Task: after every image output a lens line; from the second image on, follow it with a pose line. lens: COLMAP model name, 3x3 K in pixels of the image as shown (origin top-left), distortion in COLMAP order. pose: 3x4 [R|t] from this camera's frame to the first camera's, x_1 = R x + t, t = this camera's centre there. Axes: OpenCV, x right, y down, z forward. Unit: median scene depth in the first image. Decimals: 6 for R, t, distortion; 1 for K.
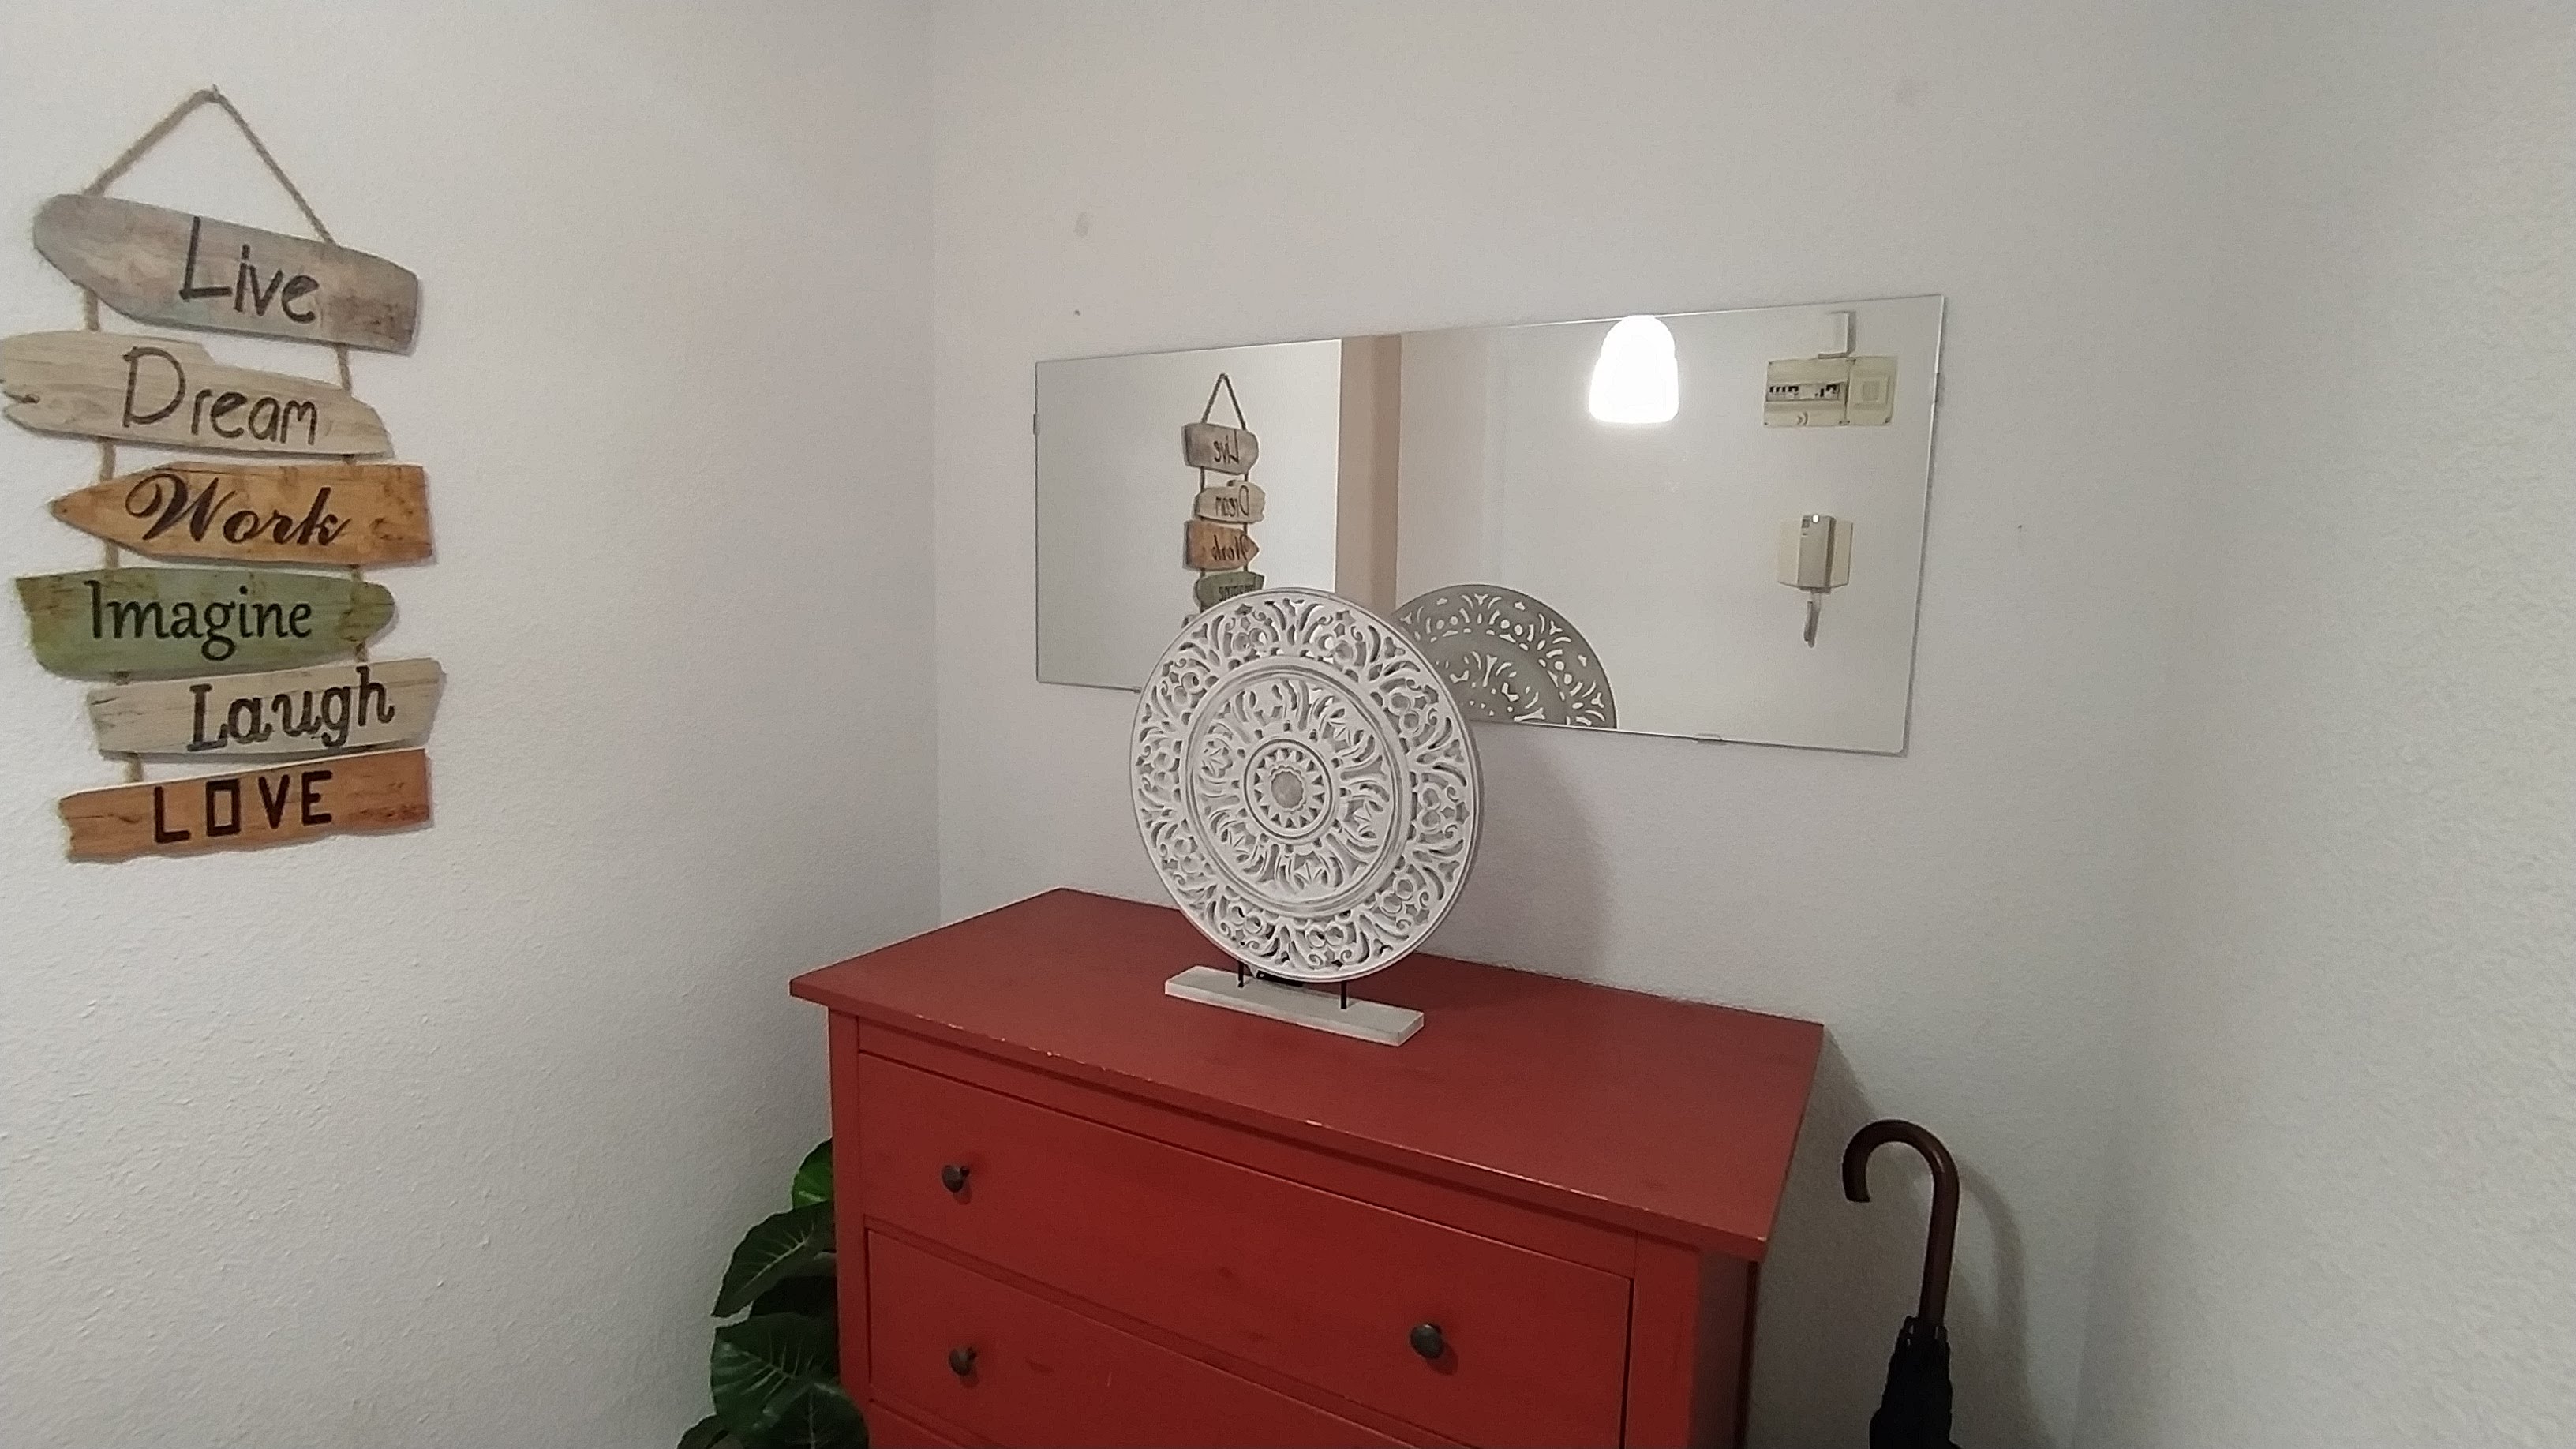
lens RADIAL K [[1191.0, 0, 1284.9], [0, 1191.0, 723.6], [0, 0, 1]] dist [-0.037041, 0.023125]
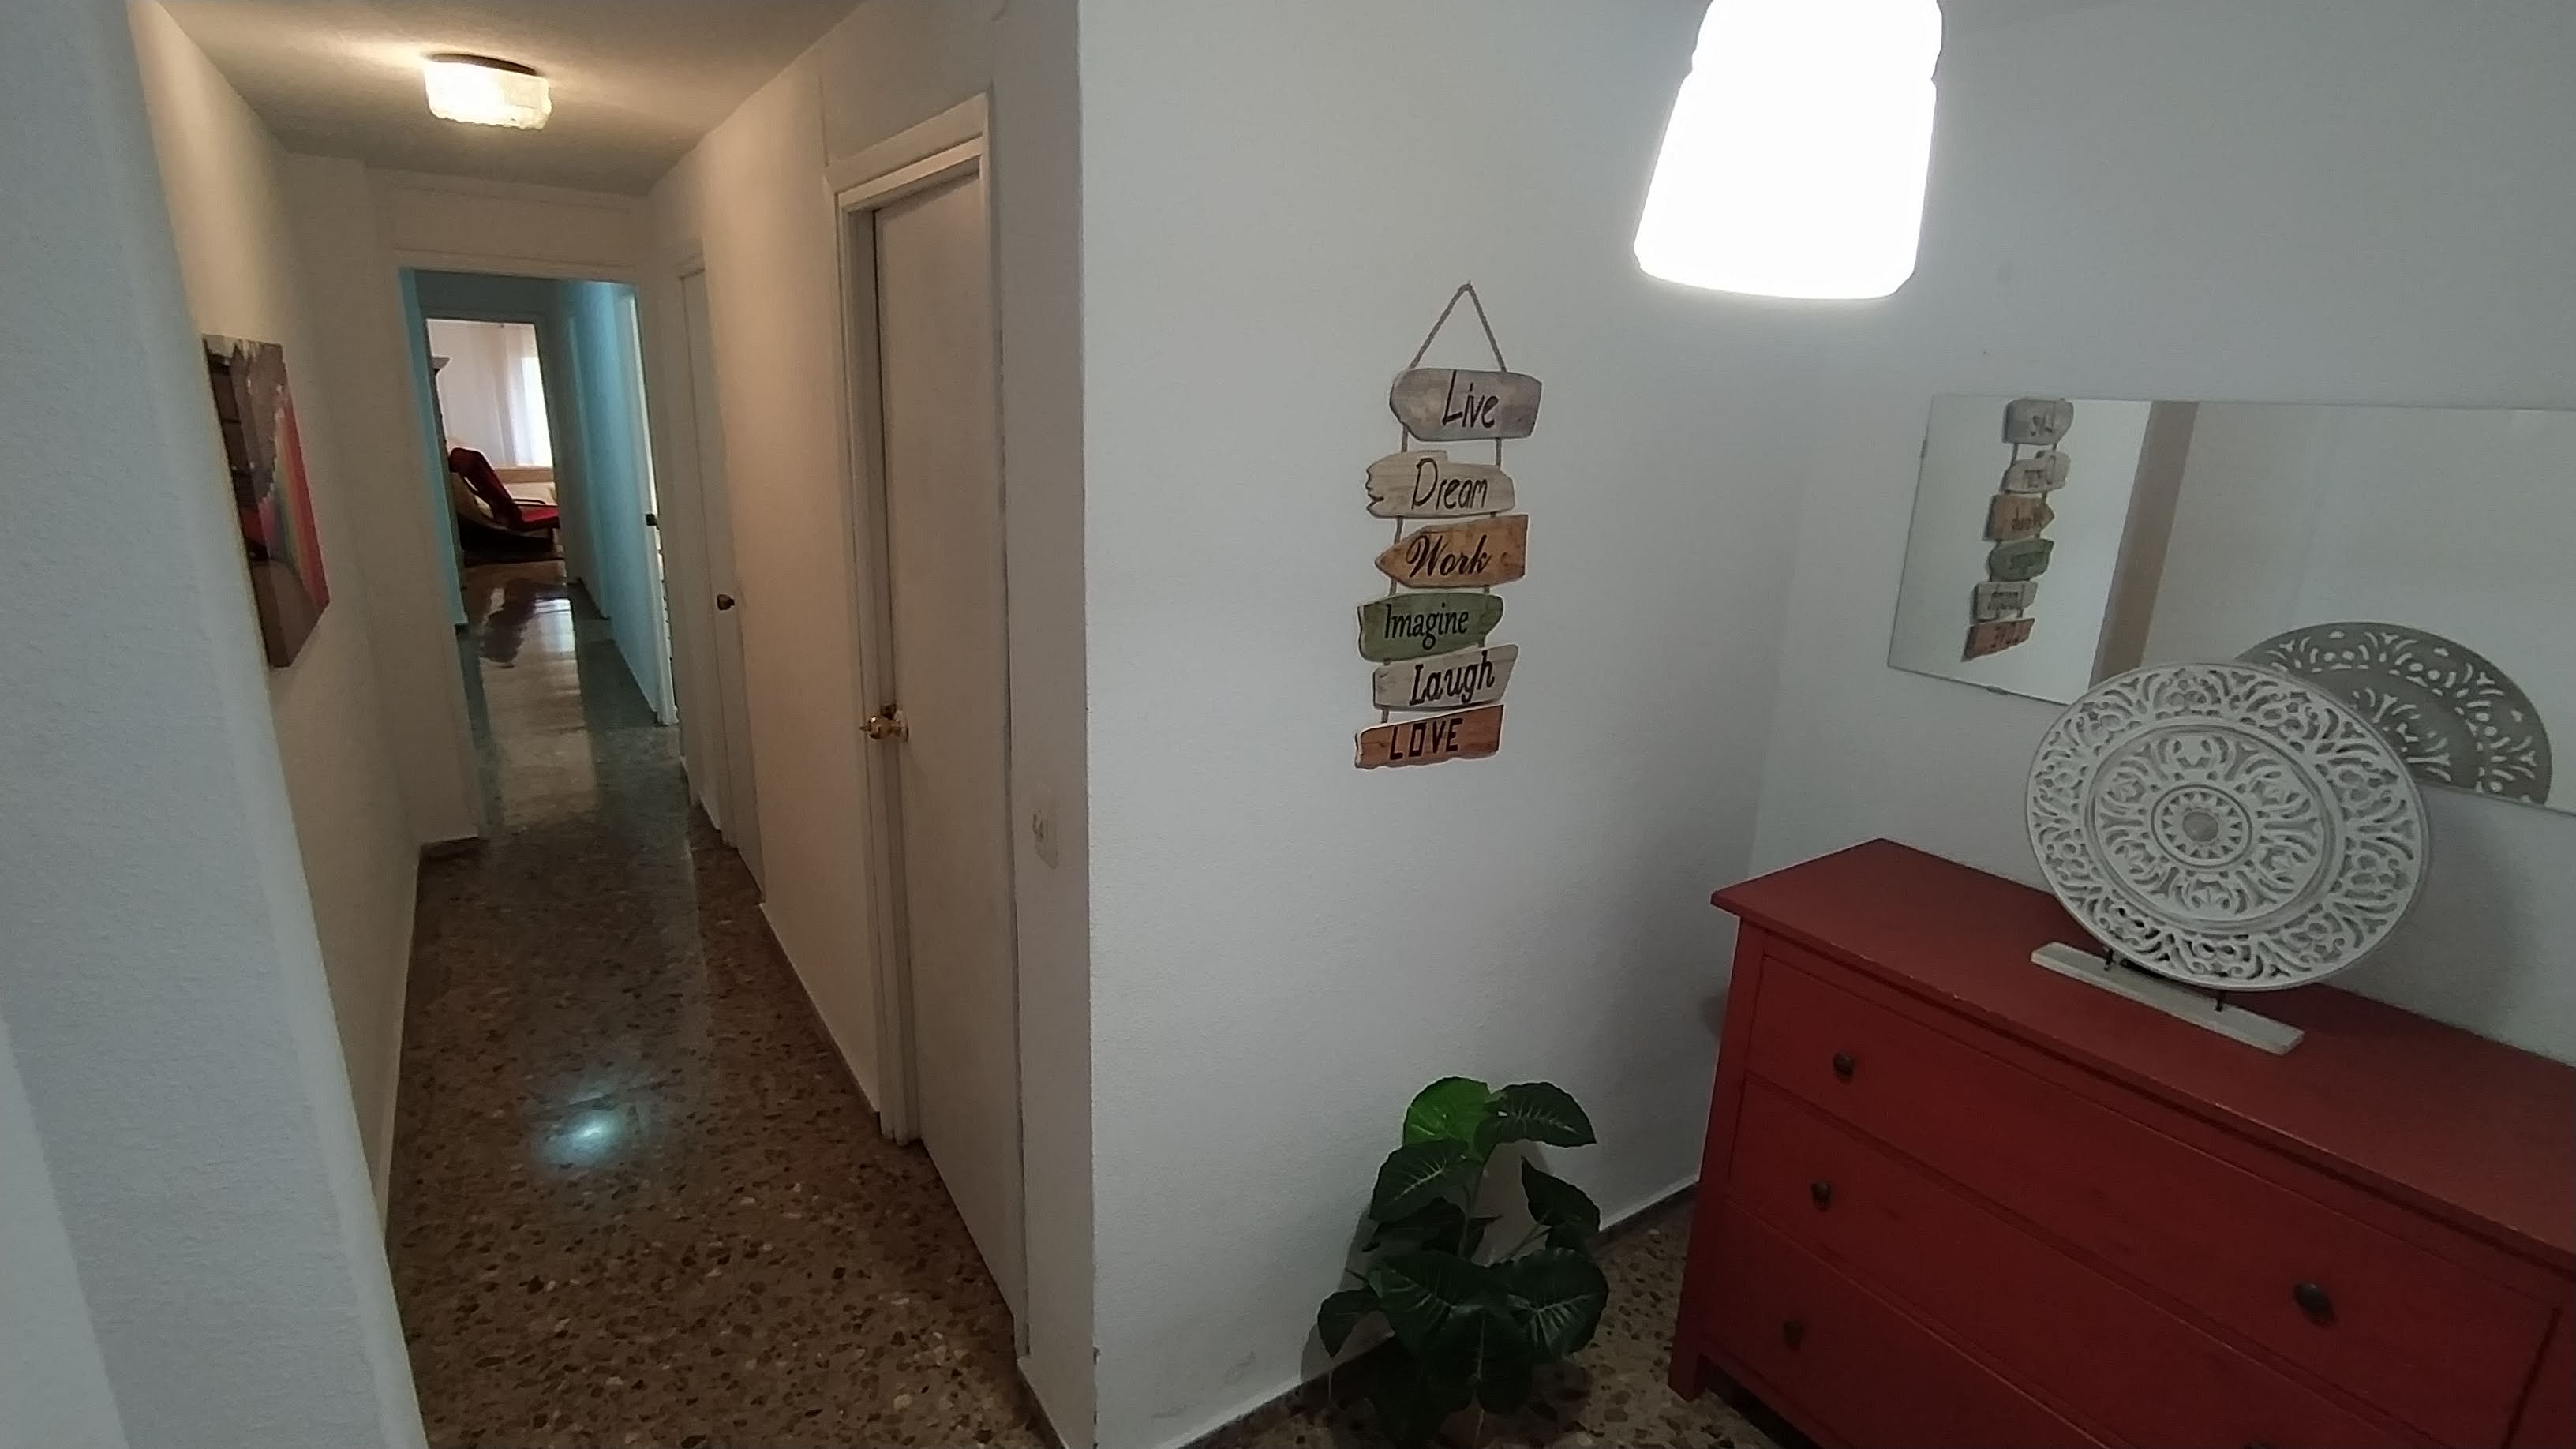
lens RADIAL K [[1191.0, 0, 1284.9], [0, 1191.0, 723.6], [0, 0, 1]] dist [-0.037041, 0.023125]
pose [[0.890071, 0.131104, -0.436560, -0.323683], [-0.073863, 0.986570, 0.145683, -0.154795], [0.449797, -0.097423, 0.887802, -0.463767]]
